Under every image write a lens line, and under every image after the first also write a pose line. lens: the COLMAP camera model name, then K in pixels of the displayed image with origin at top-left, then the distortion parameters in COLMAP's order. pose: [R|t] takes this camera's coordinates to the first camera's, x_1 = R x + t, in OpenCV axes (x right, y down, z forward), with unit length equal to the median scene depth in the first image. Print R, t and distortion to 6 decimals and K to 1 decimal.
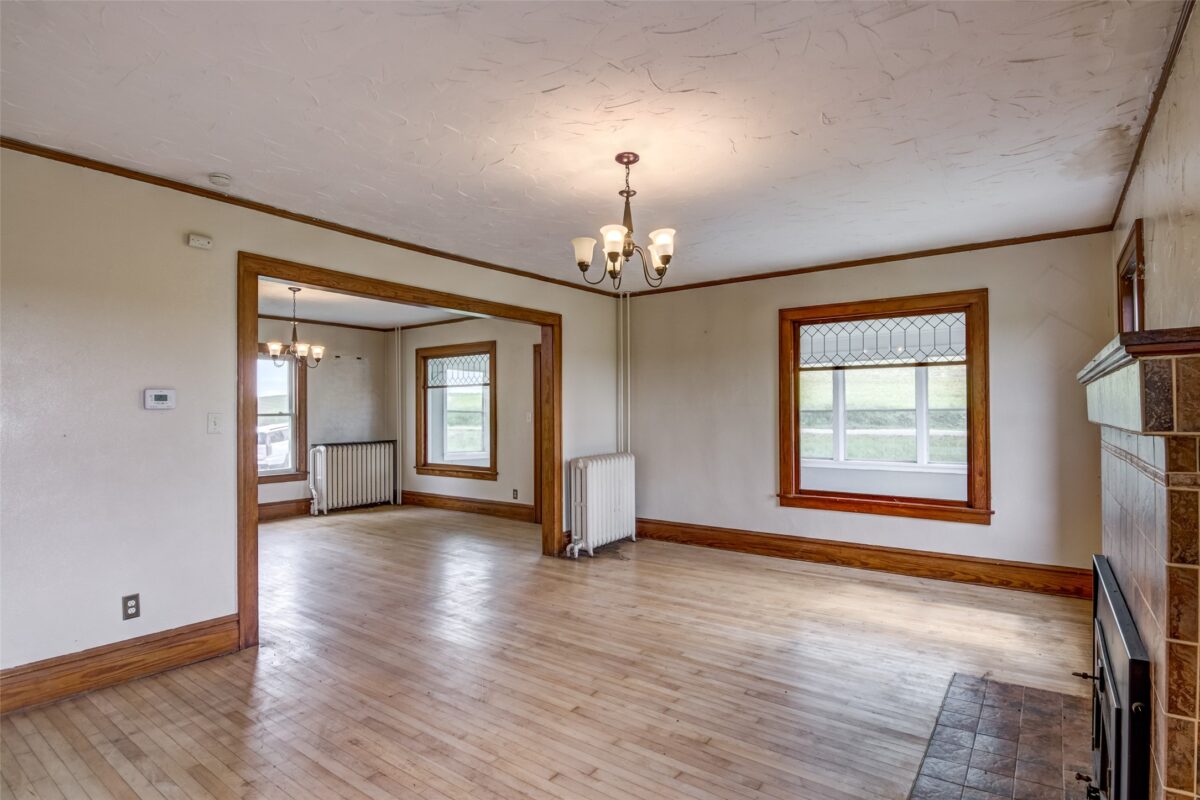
lens RADIAL K [[596.3, 0, 598.9], [0, 596.3, 409.2], [0, 0, 1]] dist [-0.025560, 0.000720]
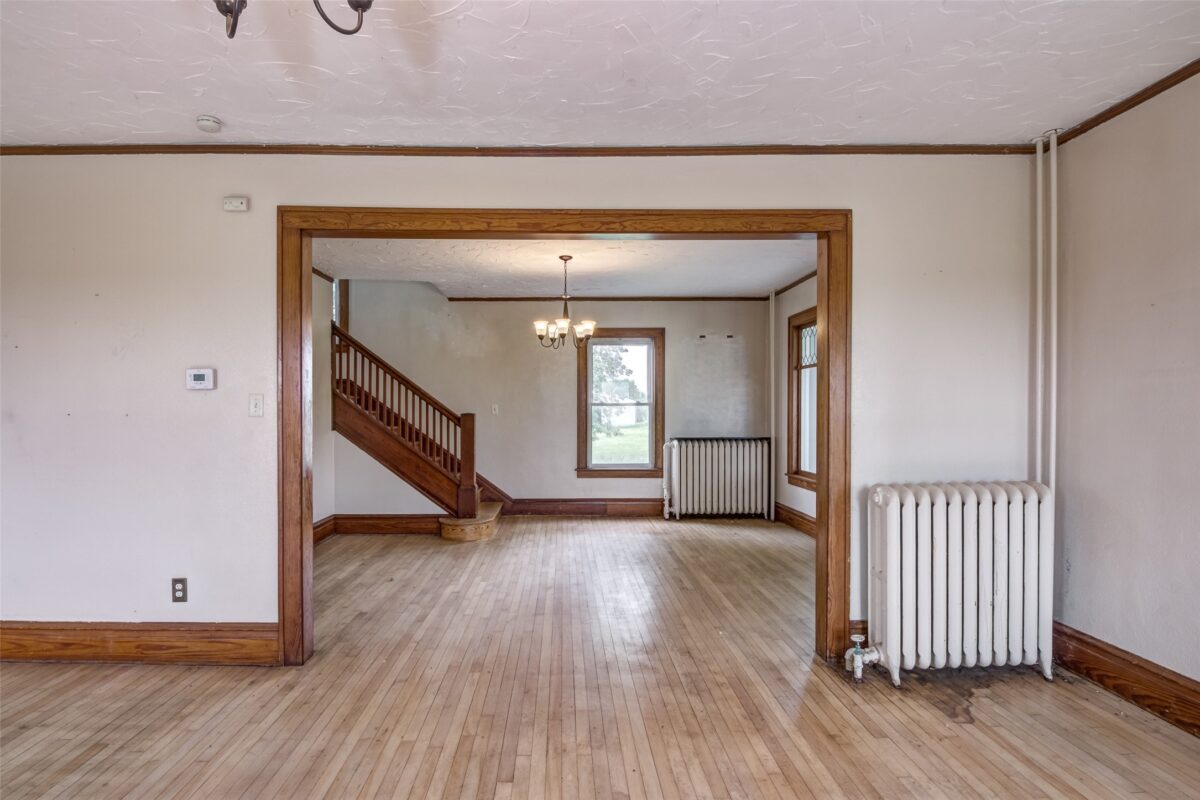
lens RADIAL K [[615.0, 0, 577.7], [0, 615.0, 413.7], [0, 0, 1]] dist [-0.009236, -0.010205]
pose [[0.611505, 0.010946, -0.791165, 0.161471], [0.000955, 0.999893, 0.014573, 0.009870], [0.791240, -0.009667, 0.611429, 0.345142]]
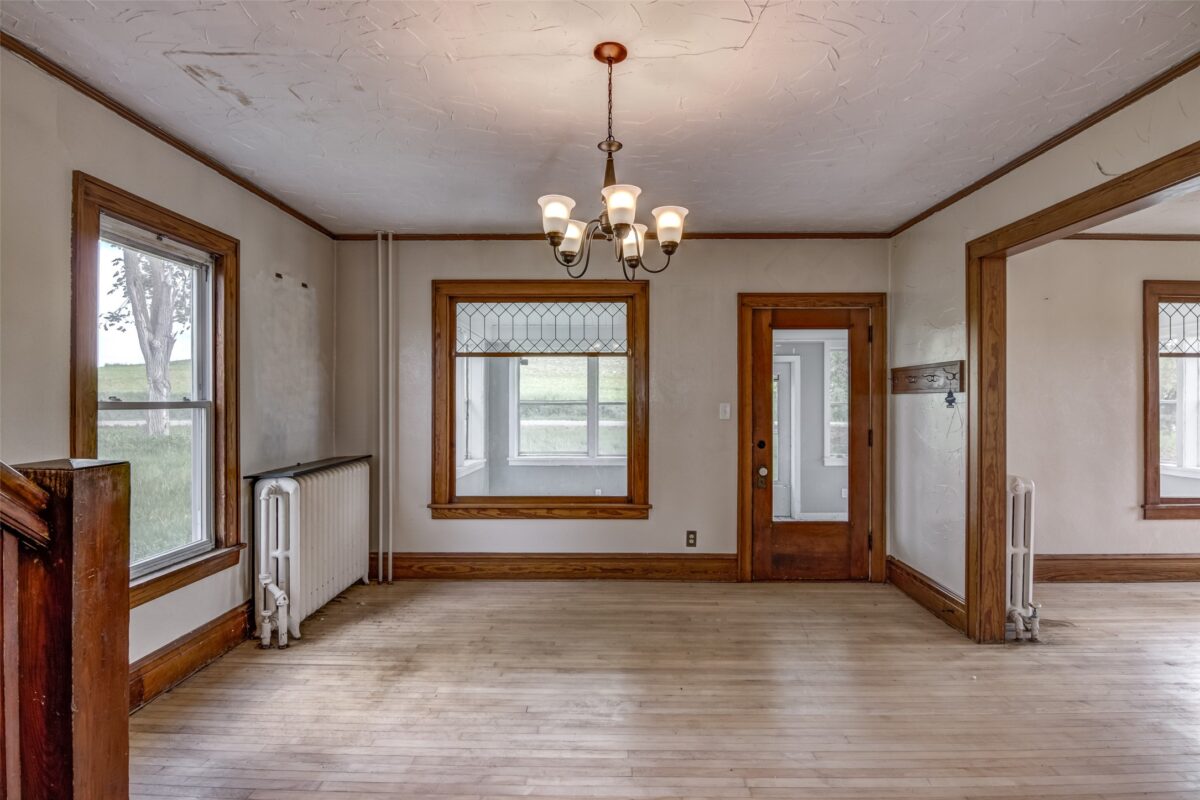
lens RADIAL K [[615.0, 0, 595.5], [0, 615.0, 400.8], [0, 0, 1]] dist [-0.009236, -0.010205]
pose [[0.820405, 0.007580, 0.571733, -0.551518], [-0.008307, 0.999965, -0.001338, 0.005034], [-0.571723, -0.003652, 0.820439, 0.524005]]
